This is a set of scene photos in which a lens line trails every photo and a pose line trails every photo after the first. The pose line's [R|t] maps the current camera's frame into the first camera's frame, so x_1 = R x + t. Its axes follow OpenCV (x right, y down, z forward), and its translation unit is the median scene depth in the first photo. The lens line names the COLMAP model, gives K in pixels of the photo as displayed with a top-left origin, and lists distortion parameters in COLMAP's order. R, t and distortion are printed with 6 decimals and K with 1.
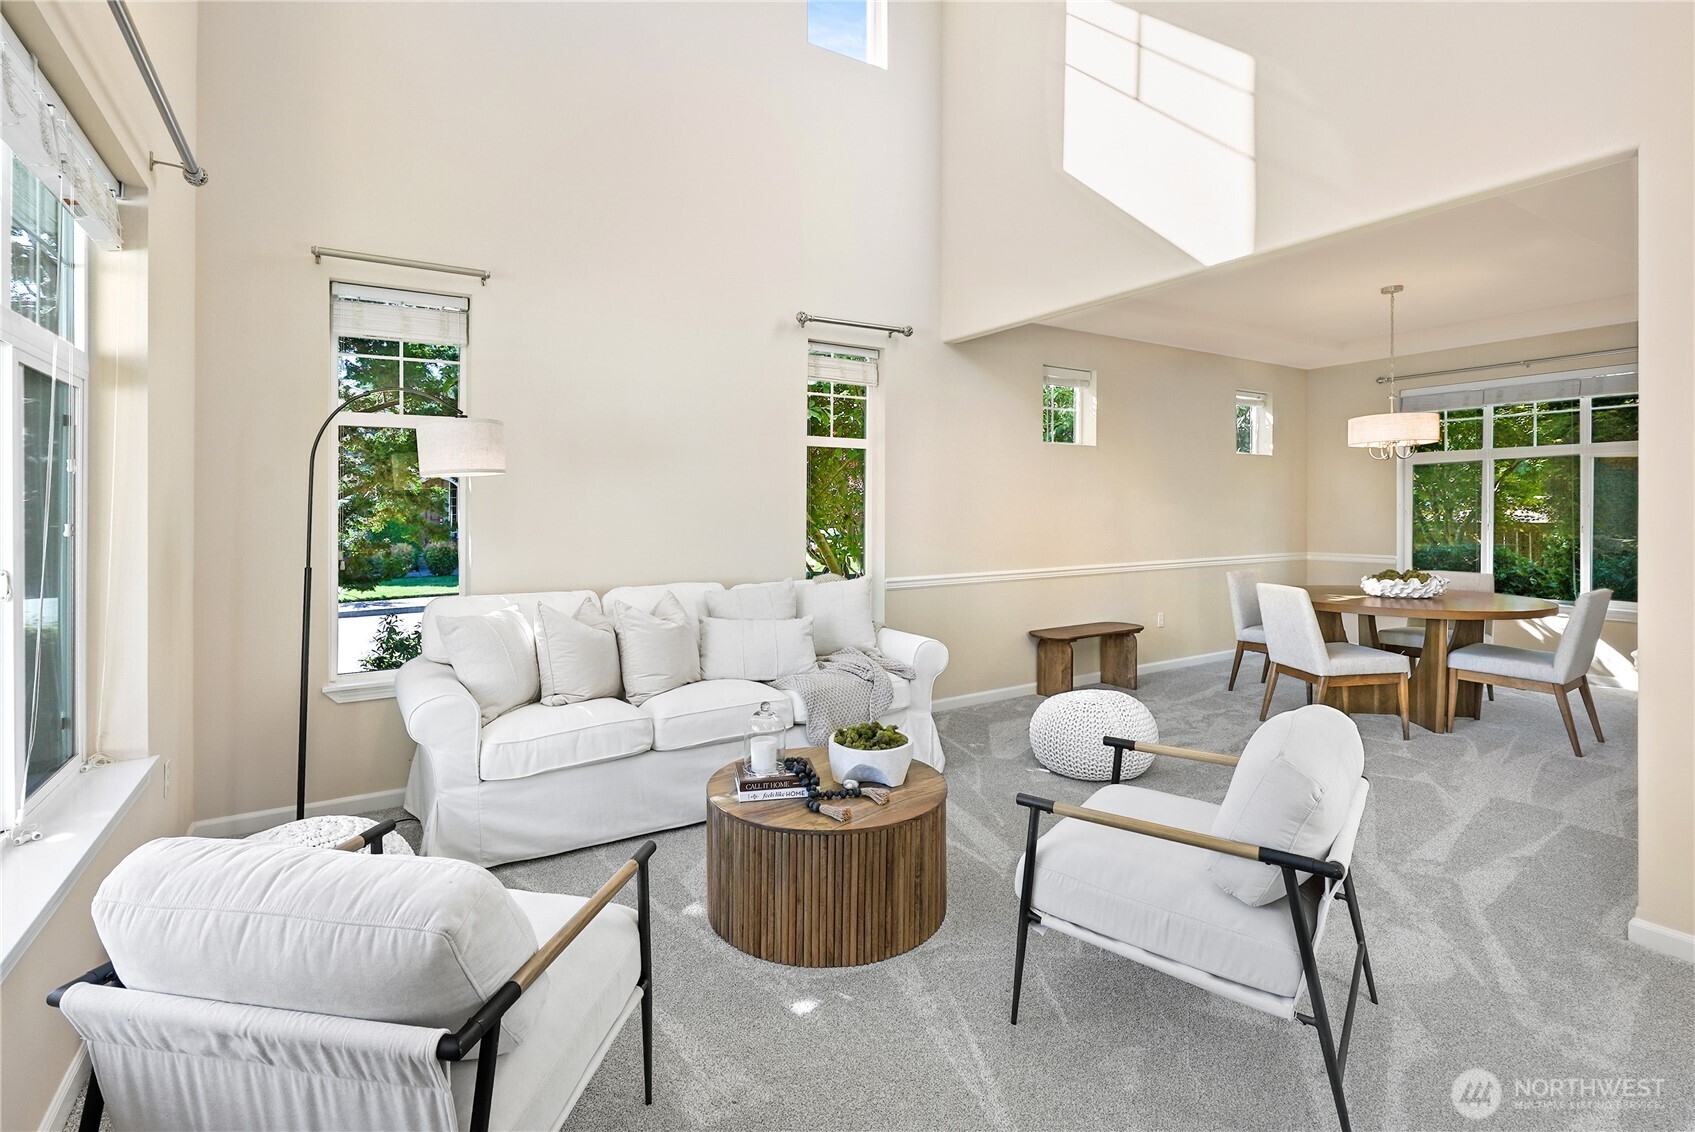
lens RADIAL K [[777.2, 0, 850.4], [0, 777.2, 518.0], [0, 0, 1]] dist [0.005261, 0.000225]
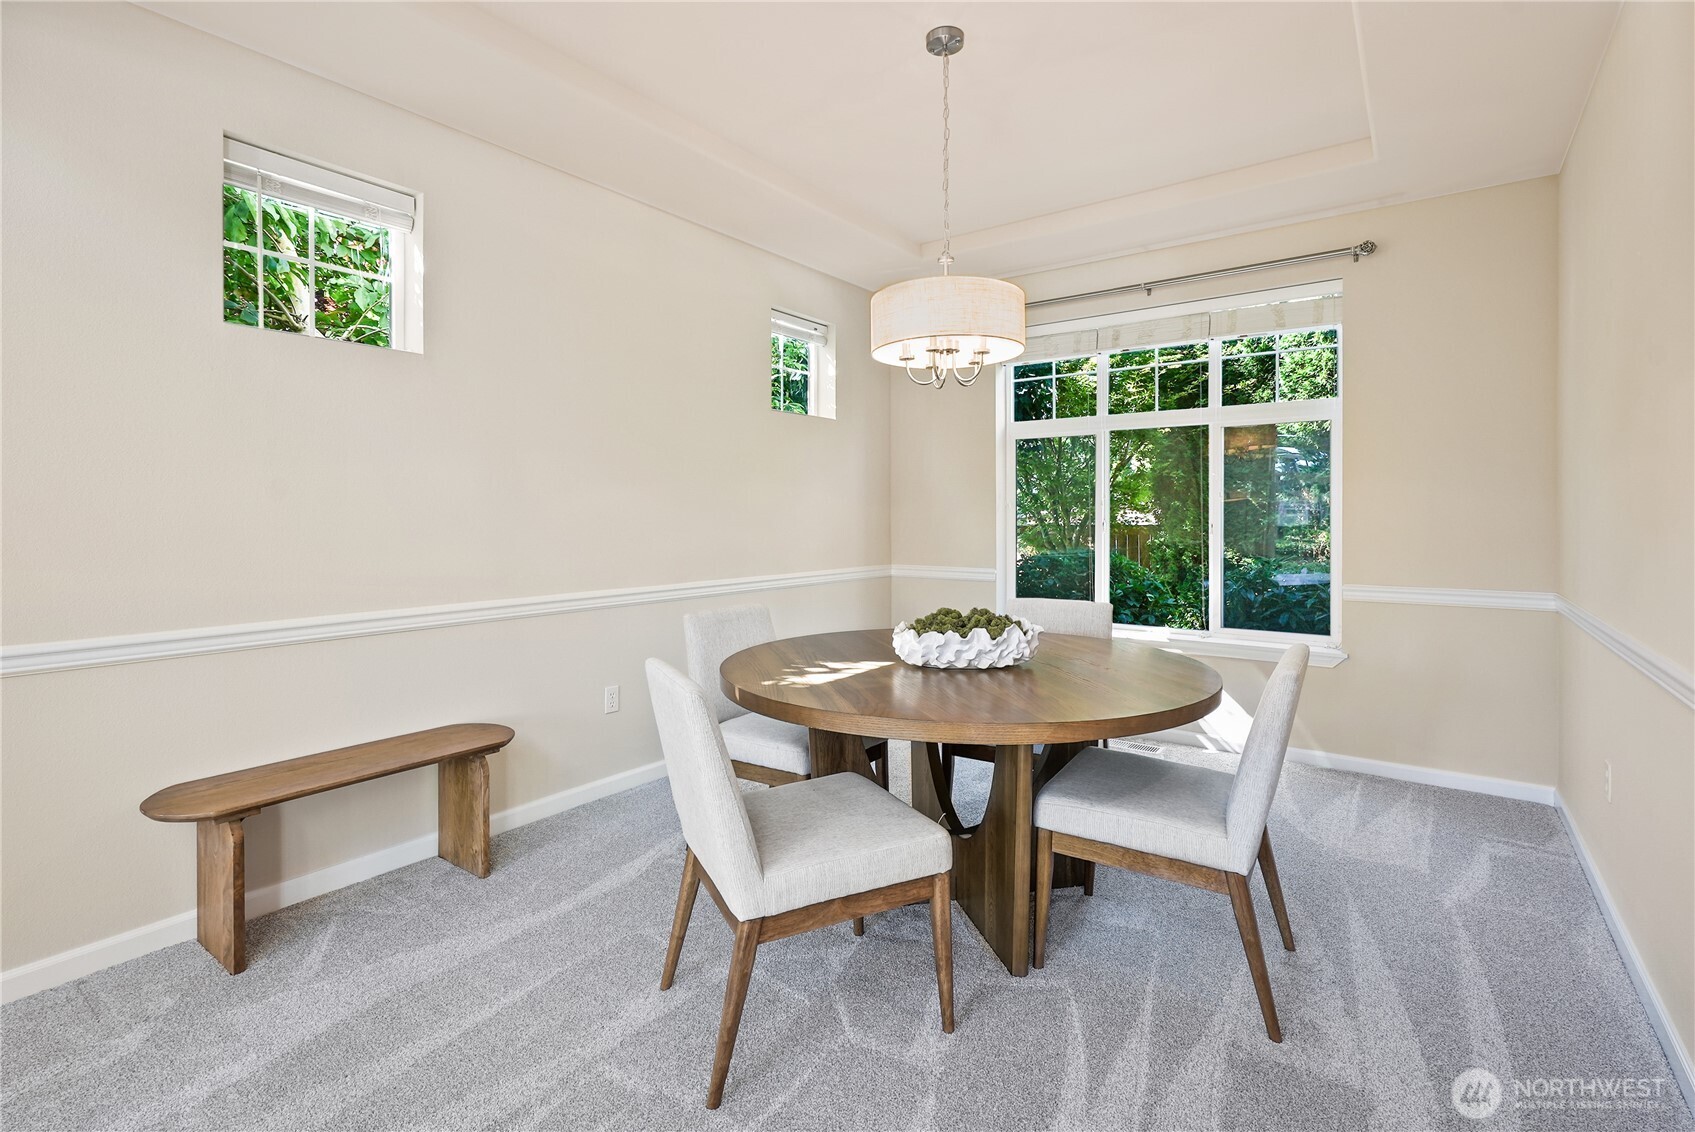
lens RADIAL K [[777.2, 0, 835.1], [0, 777.2, 522.1], [0, 0, 1]] dist [0.005261, 0.000225]
pose [[0.936901, 0.001326, 0.349592, 0.370747], [0.000315, 0.999989, -0.004637, 0.010939], [-0.349594, 0.004455, 0.936891, 0.457291]]
